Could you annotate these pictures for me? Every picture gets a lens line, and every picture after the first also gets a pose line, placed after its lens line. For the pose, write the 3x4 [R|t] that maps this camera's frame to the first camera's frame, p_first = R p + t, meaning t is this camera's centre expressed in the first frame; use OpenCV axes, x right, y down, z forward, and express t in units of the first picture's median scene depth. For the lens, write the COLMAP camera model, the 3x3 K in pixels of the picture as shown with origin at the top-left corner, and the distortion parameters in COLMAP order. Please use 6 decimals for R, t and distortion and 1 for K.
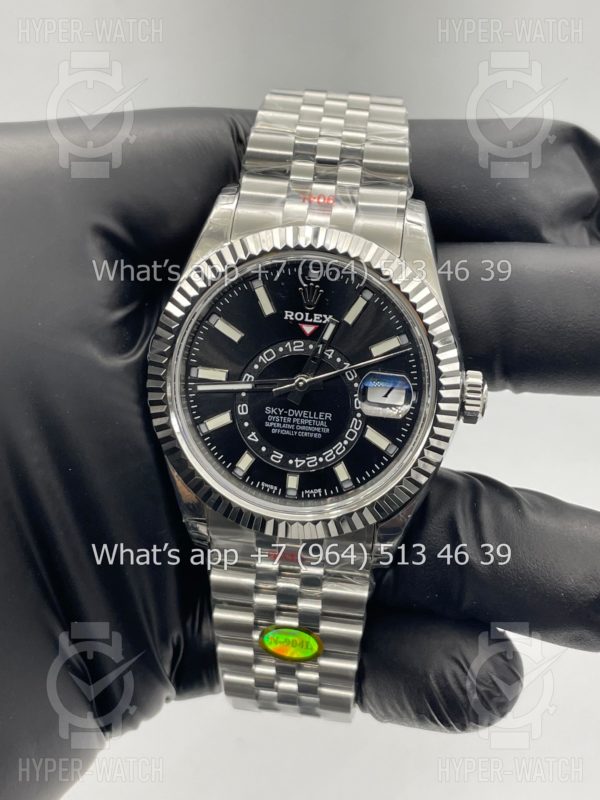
lens RADIAL K [[1256.4, 0, 302.2], [0, 1256.4, 405.0], [0, 0, 1]] dist [0.045403, 0.000000]
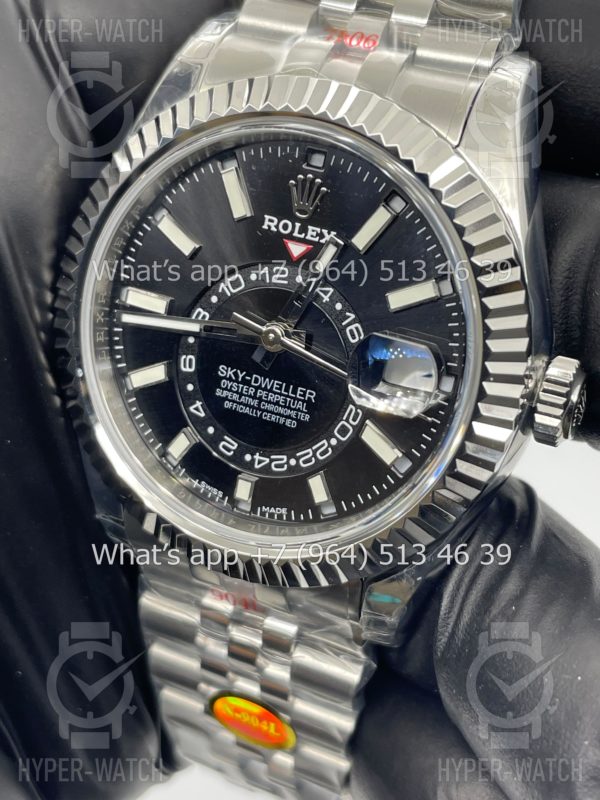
lens RADIAL K [[1256.4, 0, 302.5], [0, 1256.4, 401.1], [0, 0, 1]] dist [0.045403, 0.000000]
pose [[0.954675, 0.156457, -0.253213, 0.172350], [-0.142330, 0.987102, 0.073299, -0.032592], [0.261415, -0.033937, 0.964630, 0.404830]]
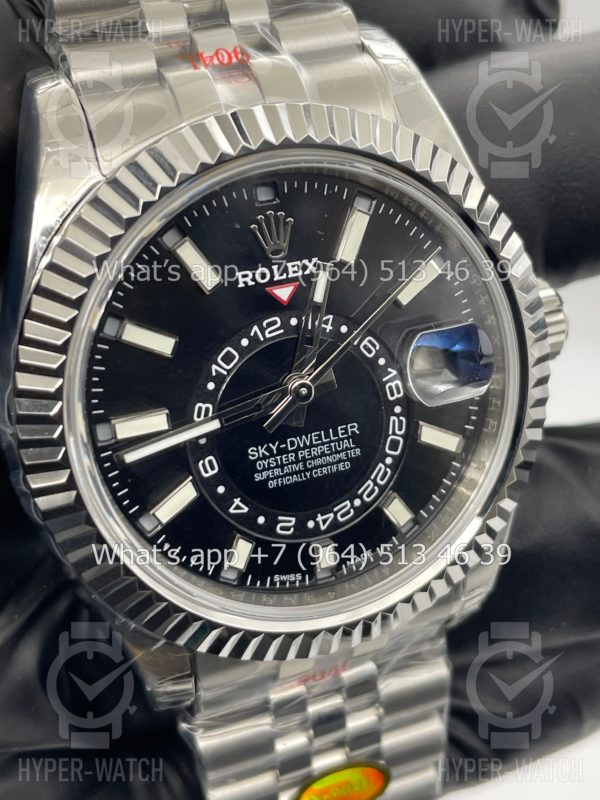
lens RADIAL K [[1256.4, 0, 299.4], [0, 1256.4, 395.1], [0, 0, 1]] dist [0.045403, 0.000000]
pose [[0.877730, -0.319481, 0.357103, -0.199792], [0.282379, 0.946997, 0.153163, -0.099761], [-0.387108, -0.033597, 0.921422, 0.480494]]
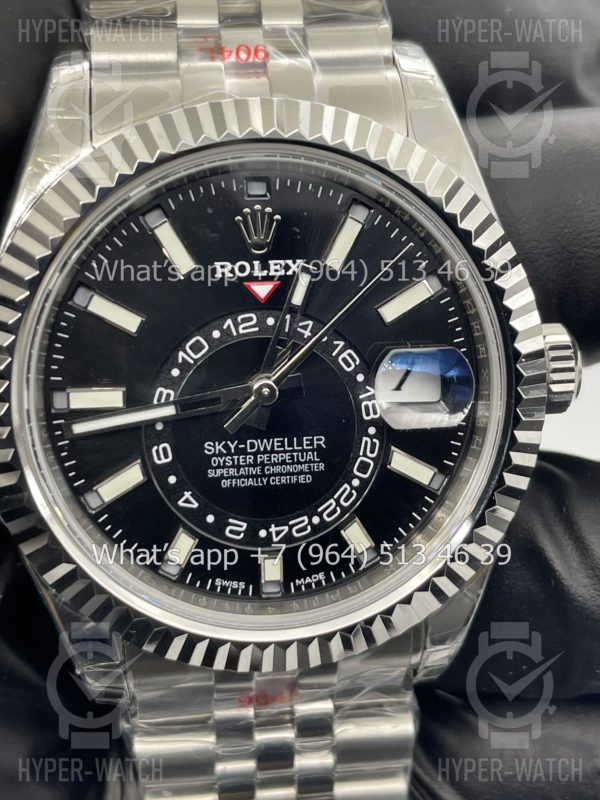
lens RADIAL K [[1256.4, 0, 299.8], [0, 1256.4, 392.9], [0, 0, 1]] dist [0.045403, 0.000000]
pose [[0.970159, -0.154077, 0.187223, -0.087538], [0.152063, 0.988051, 0.025158, -0.027231], [-0.188862, 0.004063, 0.981995, 0.457318]]
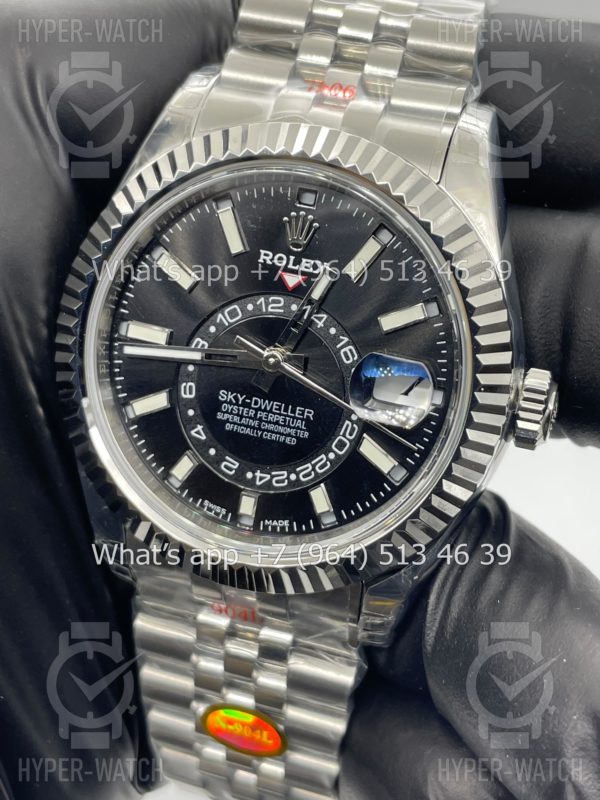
lens RADIAL K [[1256.4, 0, 303.2], [0, 1256.4, 396.9], [0, 0, 1]] dist [0.045403, 0.000000]
pose [[0.985420, 0.106068, -0.133032, 0.104970], [-0.106112, 0.994331, 0.006776, -0.004146], [0.132996, 0.007439, 0.991089, 0.338442]]
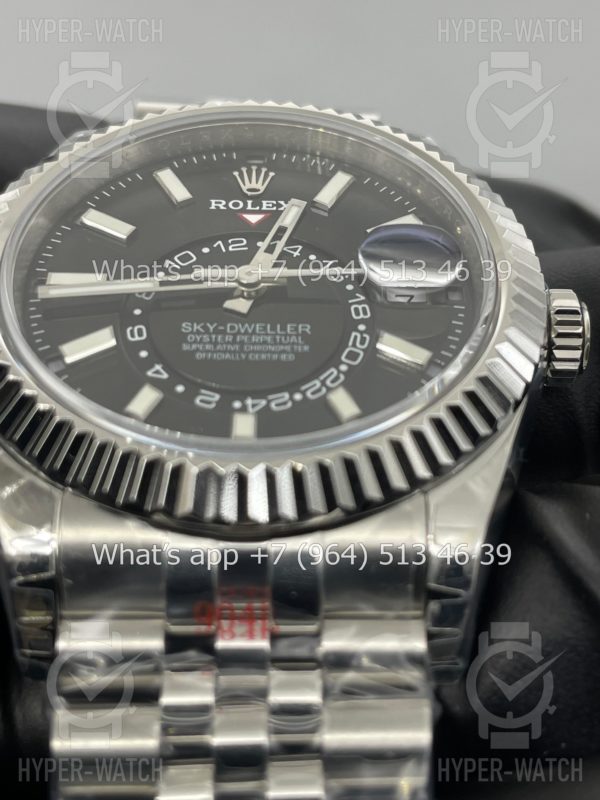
lens RADIAL K [[1256.4, 0, 305.1], [0, 1256.4, 402.9], [0, 0, 1]] dist [0.045403, 0.000000]
pose [[0.988159, 0.002562, 0.153413, -0.058147], [0.109872, 0.686104, -0.719159, 0.400795], [-0.107100, 0.727499, 0.677698, 0.669364]]
